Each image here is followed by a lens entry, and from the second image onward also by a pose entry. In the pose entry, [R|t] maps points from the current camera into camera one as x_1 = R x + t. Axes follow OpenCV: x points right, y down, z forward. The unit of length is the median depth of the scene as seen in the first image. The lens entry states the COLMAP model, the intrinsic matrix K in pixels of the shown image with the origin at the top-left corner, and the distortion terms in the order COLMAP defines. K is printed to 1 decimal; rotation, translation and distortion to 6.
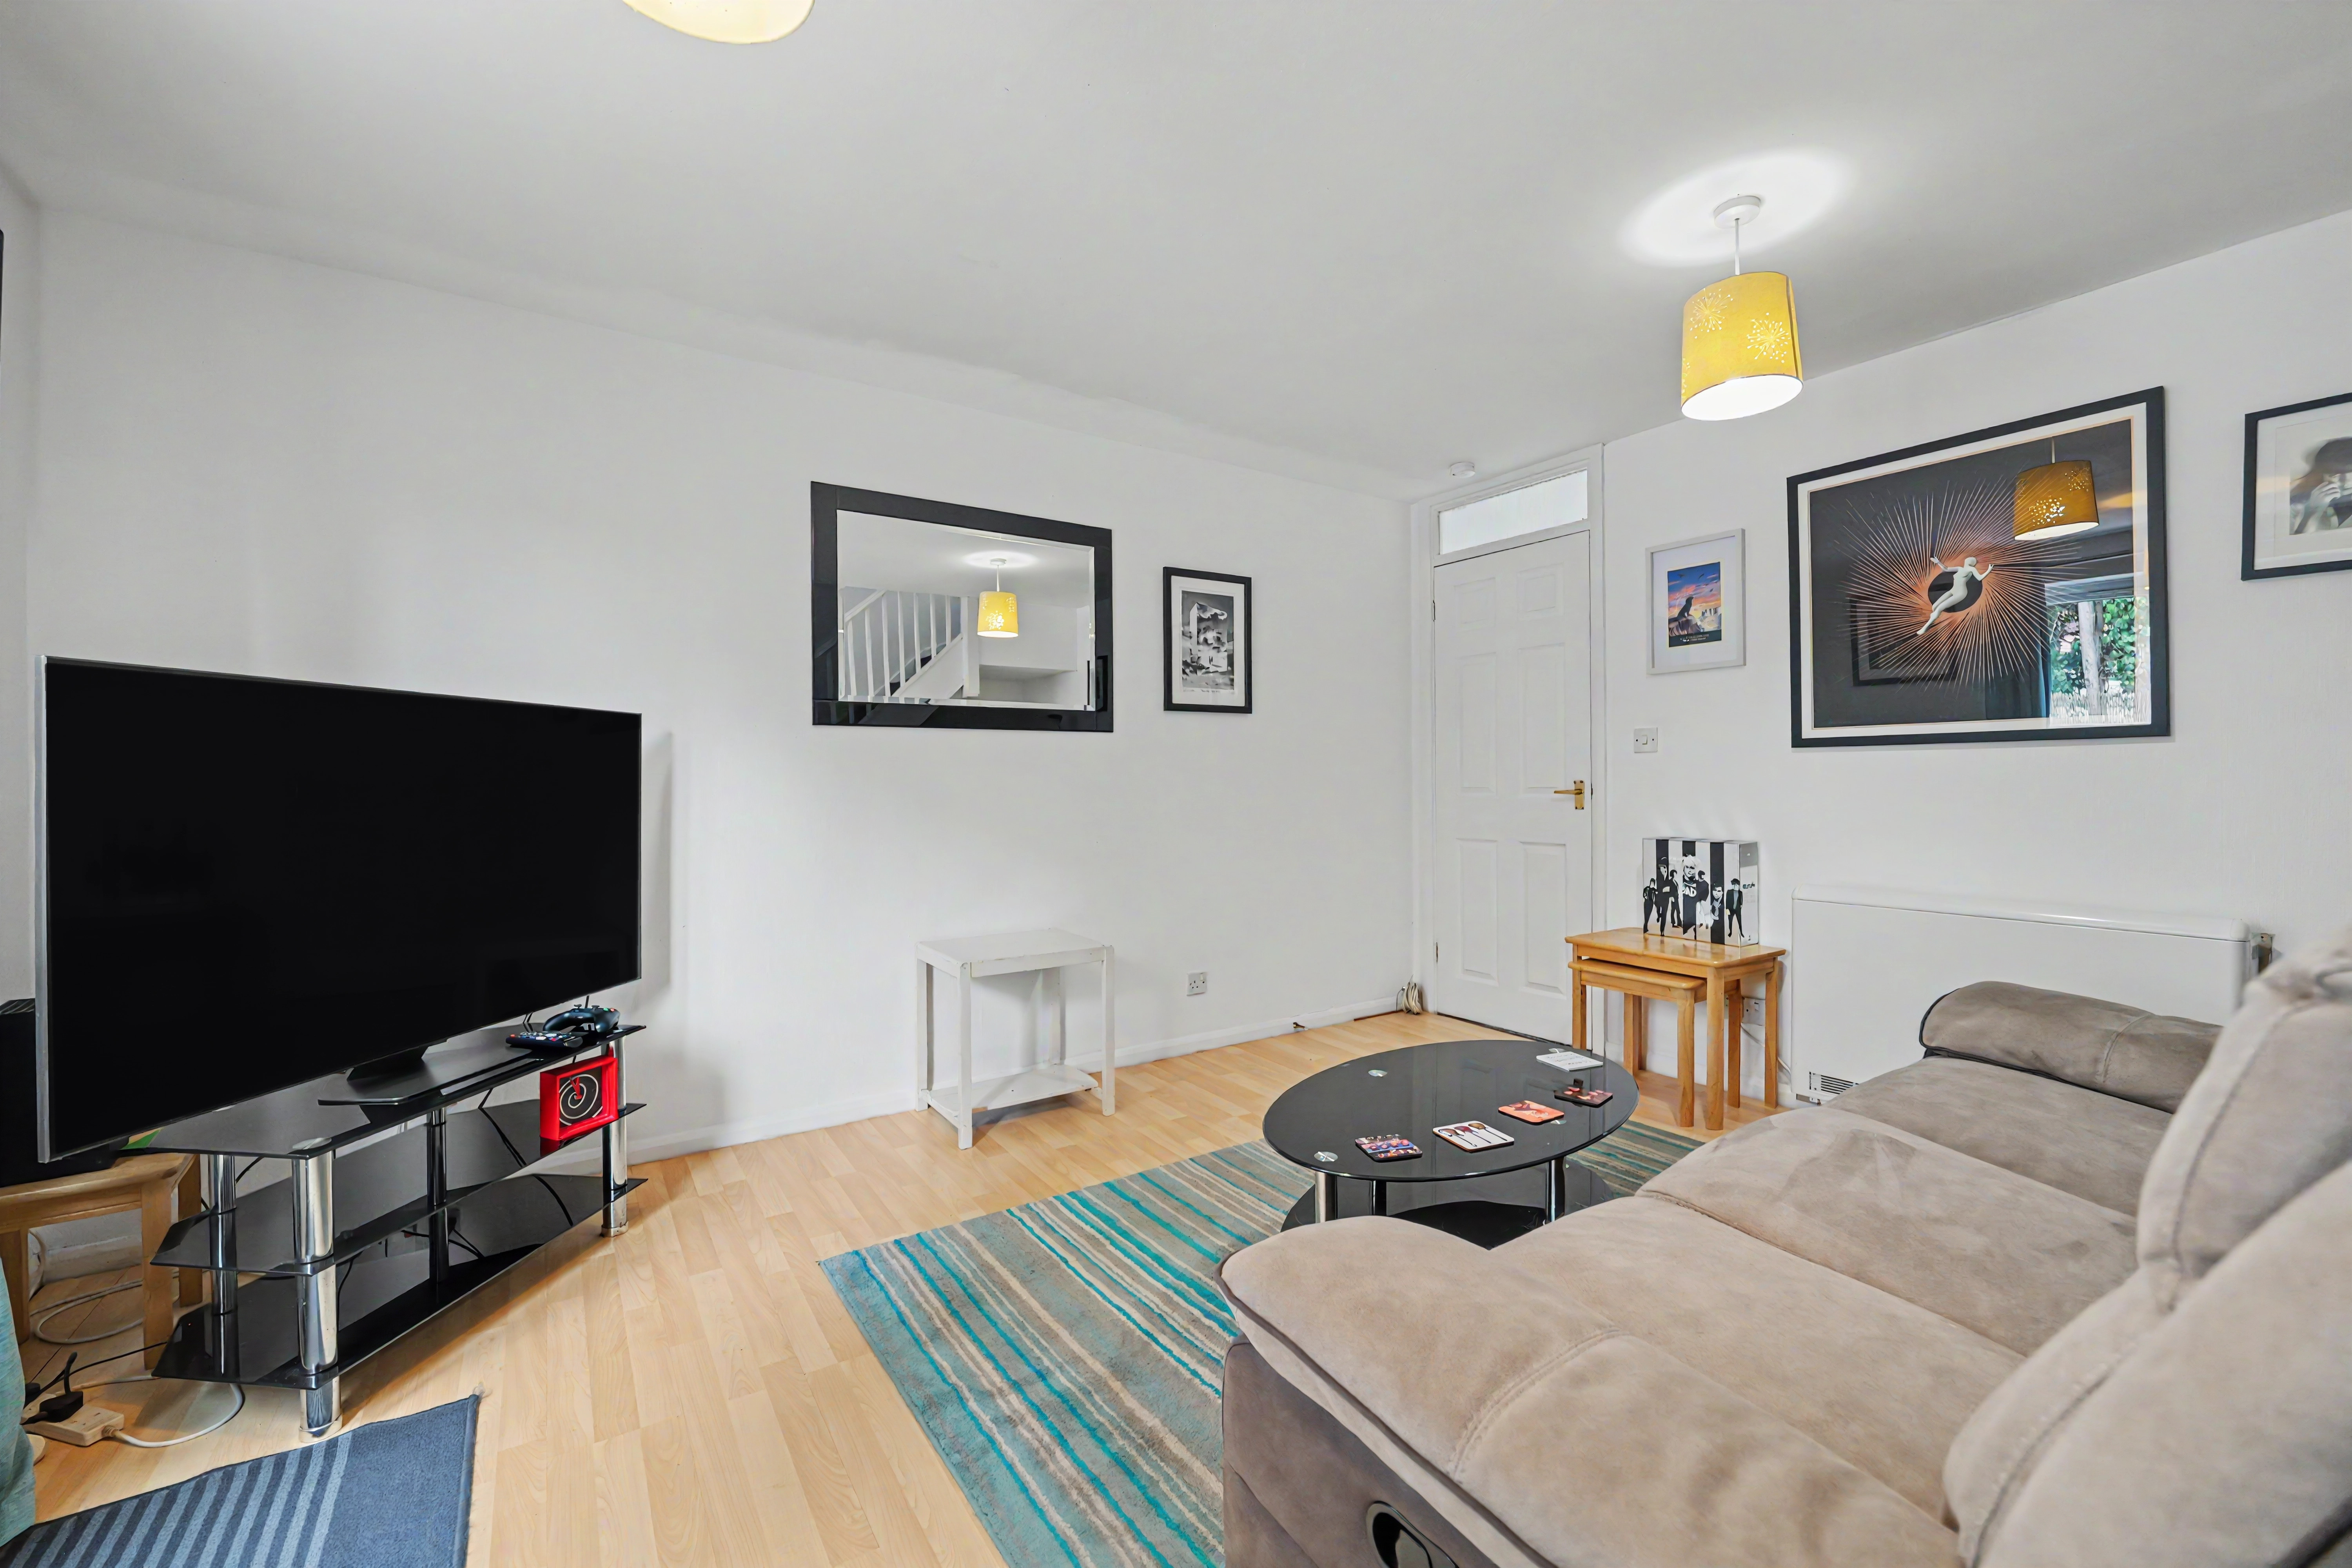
lens RADIAL K [[958.0, 0, 1184.4], [0, 958.0, 776.0], [0, 0, 1]] dist [-0.013345, 0.000139]
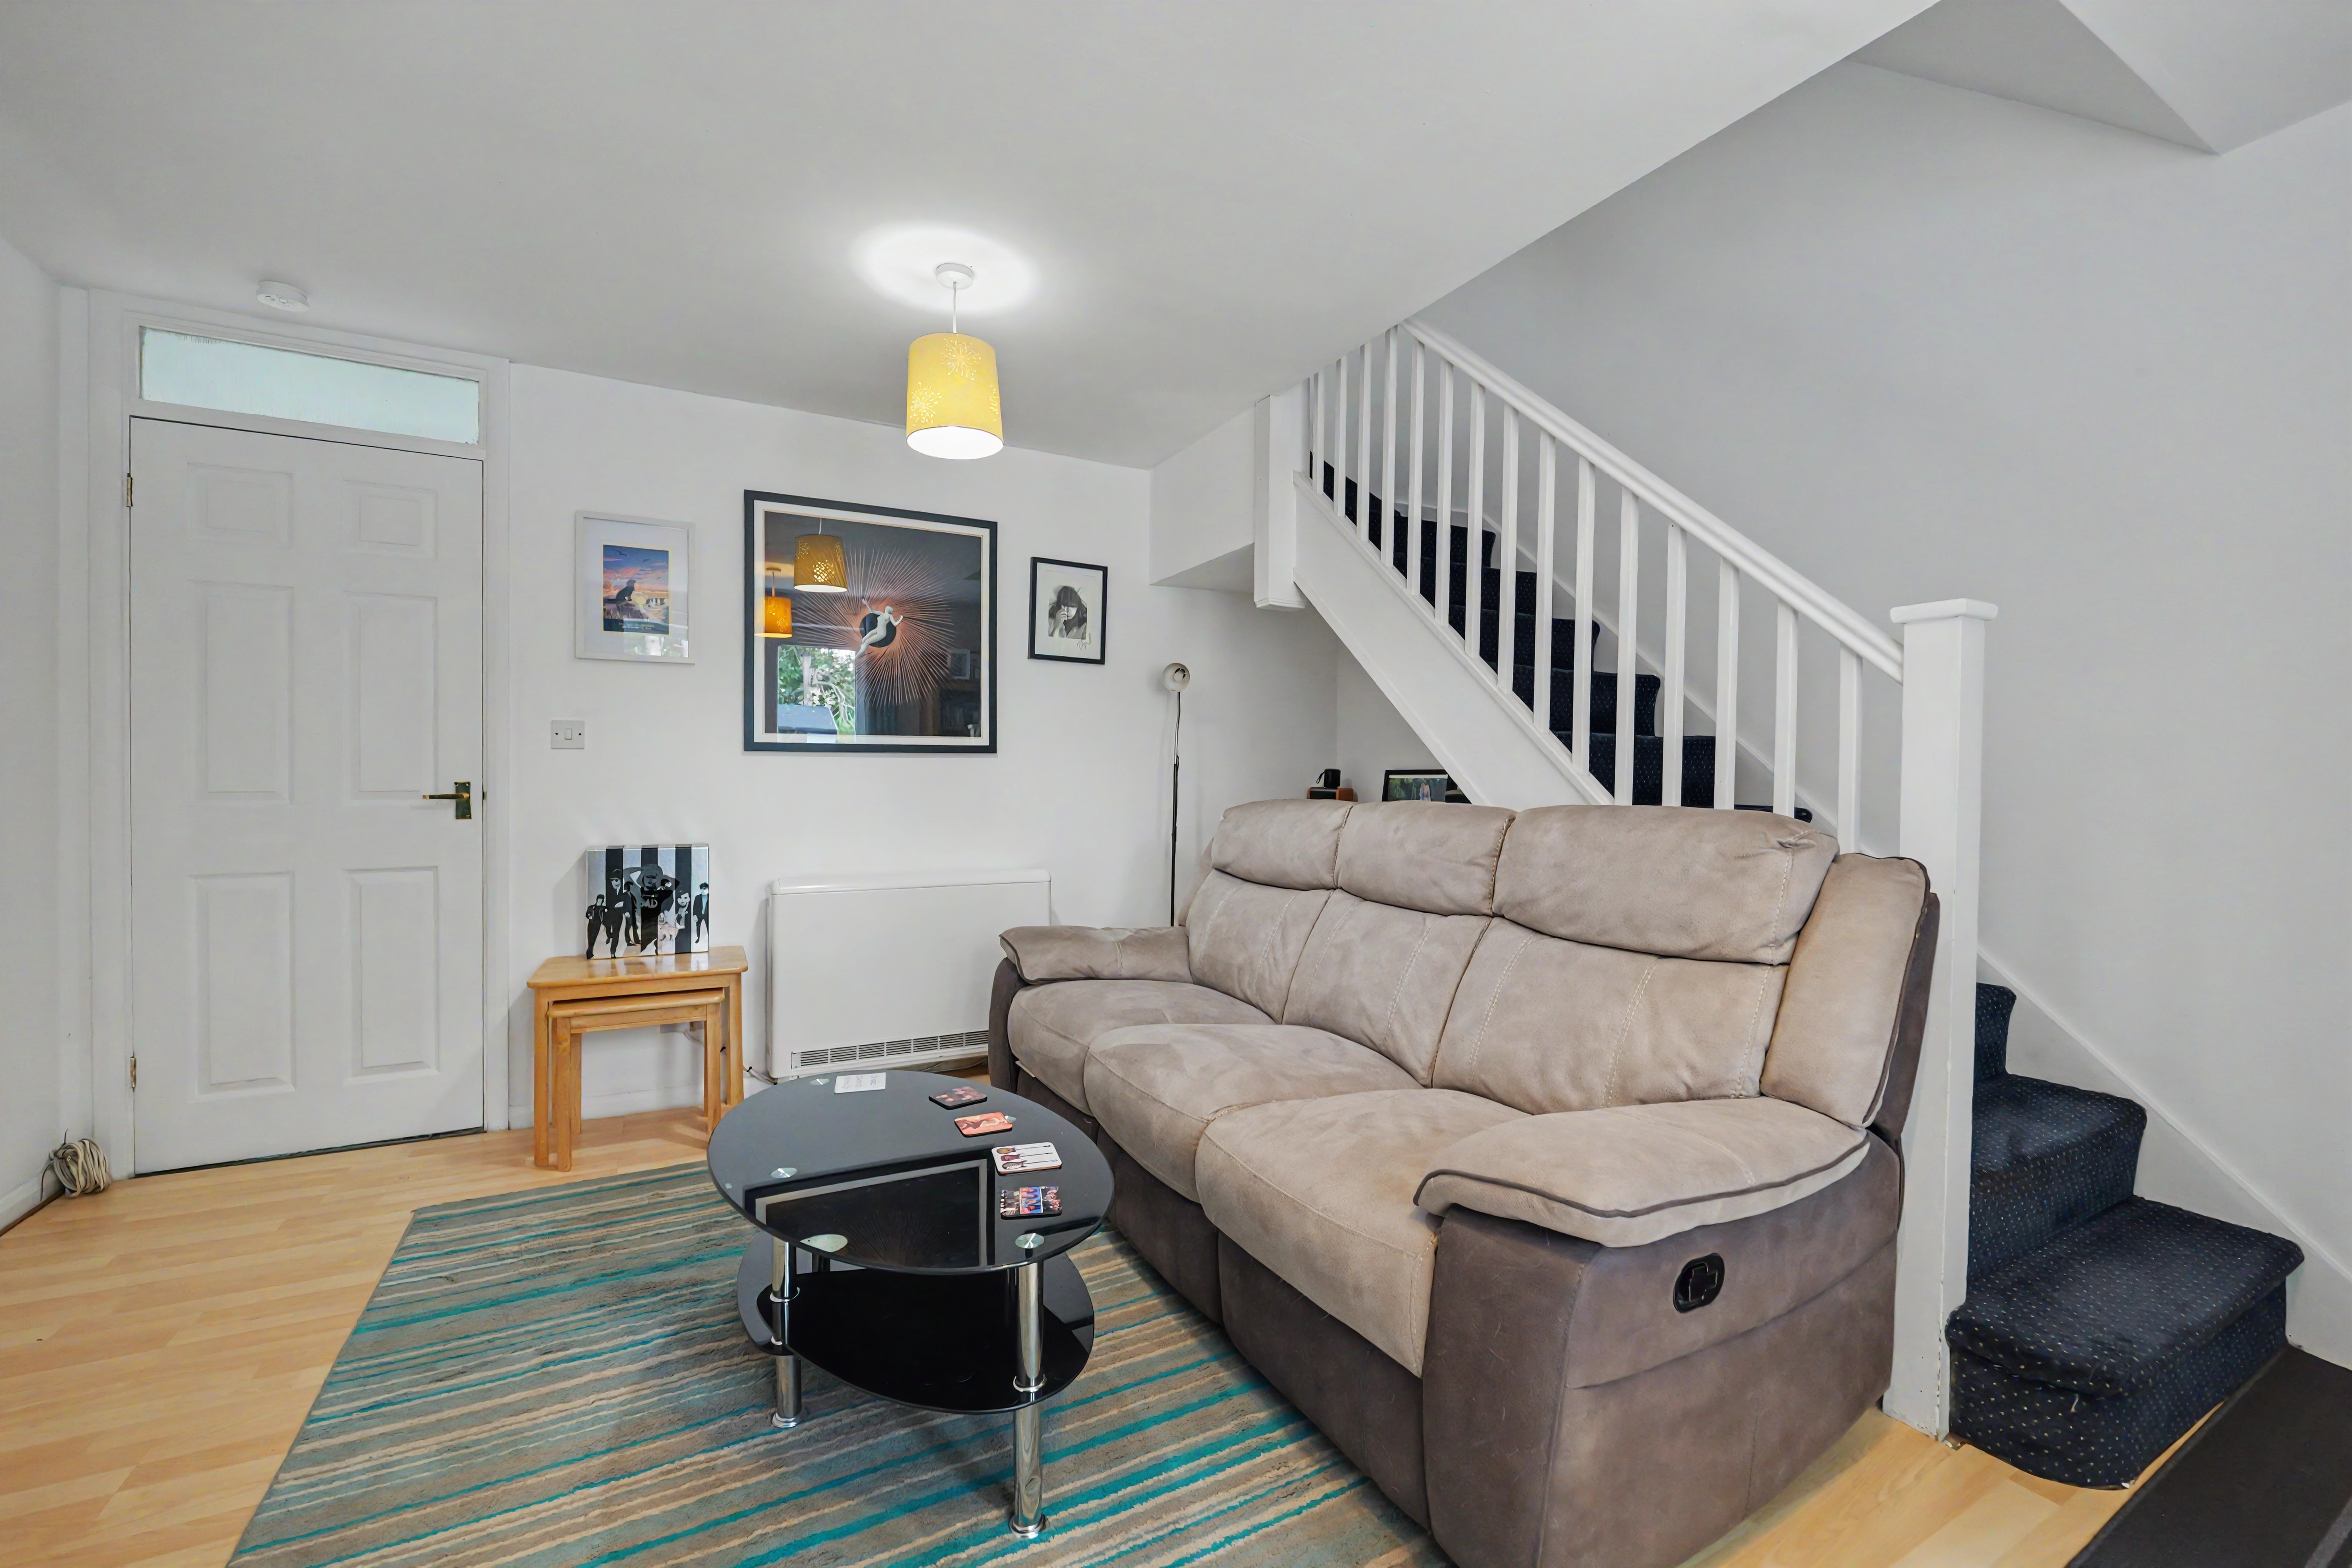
lens RADIAL K [[958.0, 0, 1184.4], [0, 958.0, 776.0], [0, 0, 1]] dist [-0.013345, 0.000139]
pose [[0.092501, 0.008199, 0.995679, -0.347207], [-0.006754, 0.999948, -0.007607, 0.002621], [-0.995690, -0.006022, 0.092552, 0.418845]]
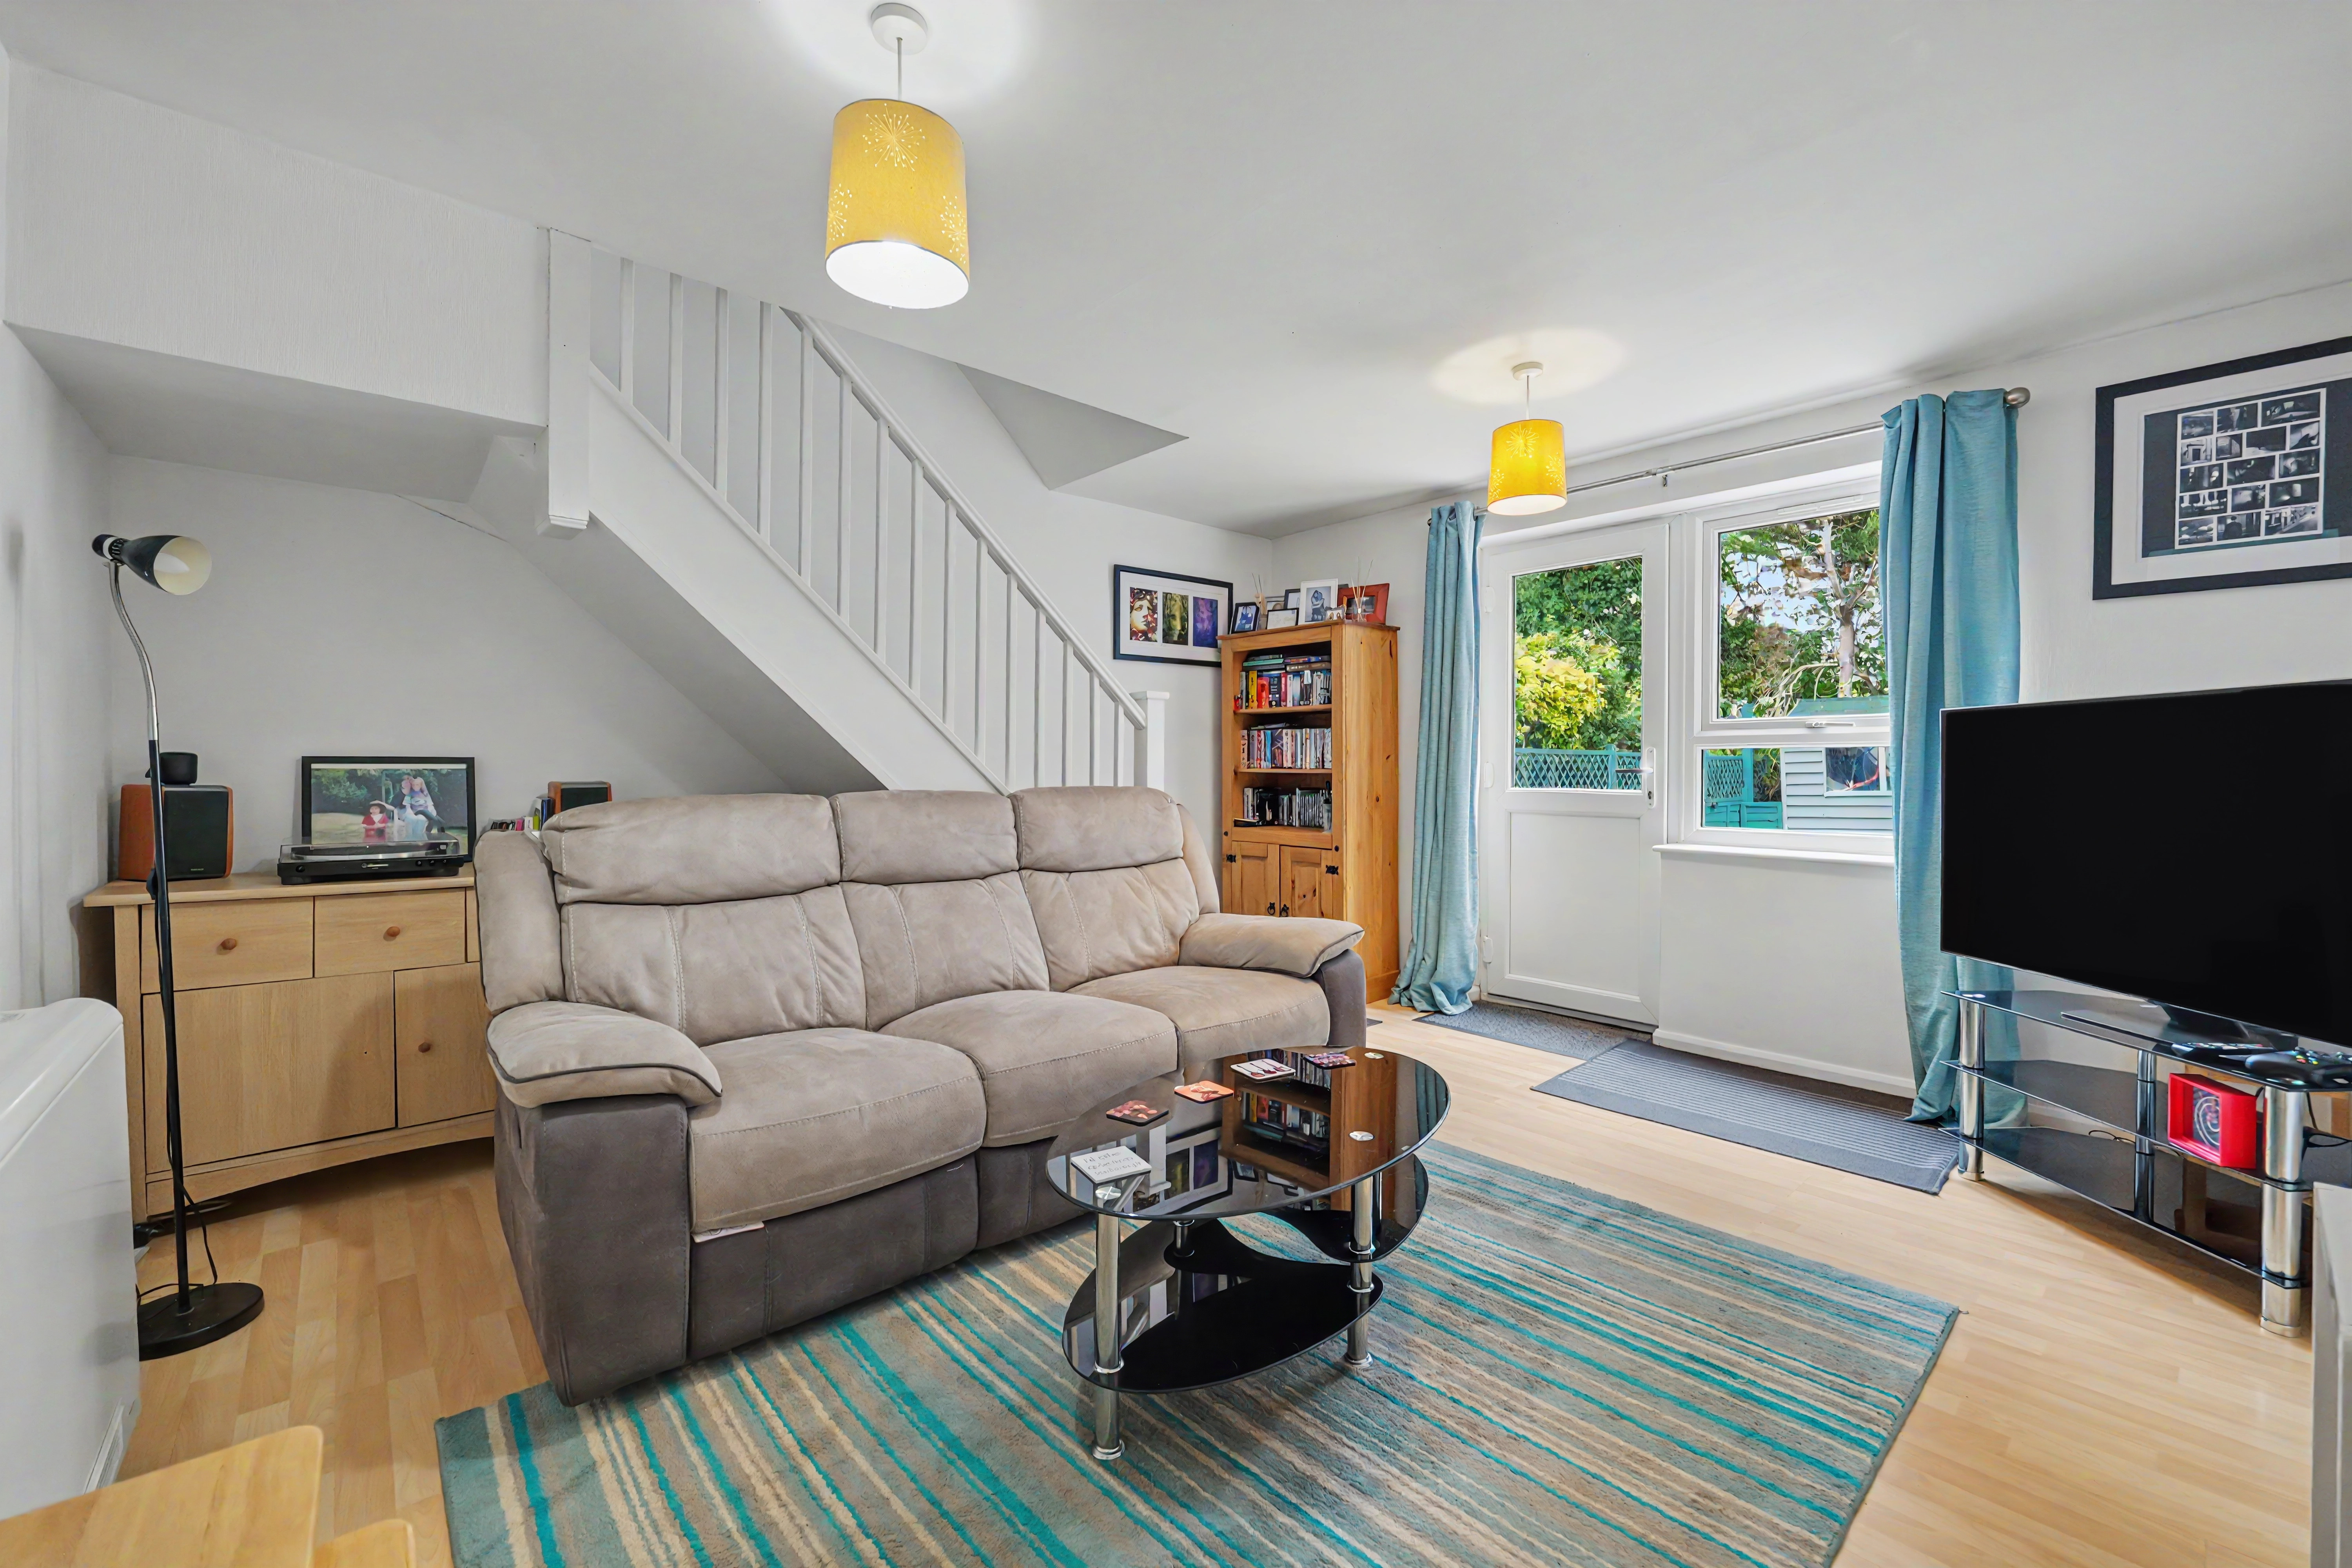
lens RADIAL K [[958.0, 0, 1184.4], [0, 958.0, 776.0], [0, 0, 1]] dist [-0.013345, 0.000139]
pose [[-0.990148, 0.006507, -0.139871, 0.311985], [0.006238, 0.999978, 0.002362, 0.002787], [0.139883, 0.001466, -0.990167, 1.199937]]
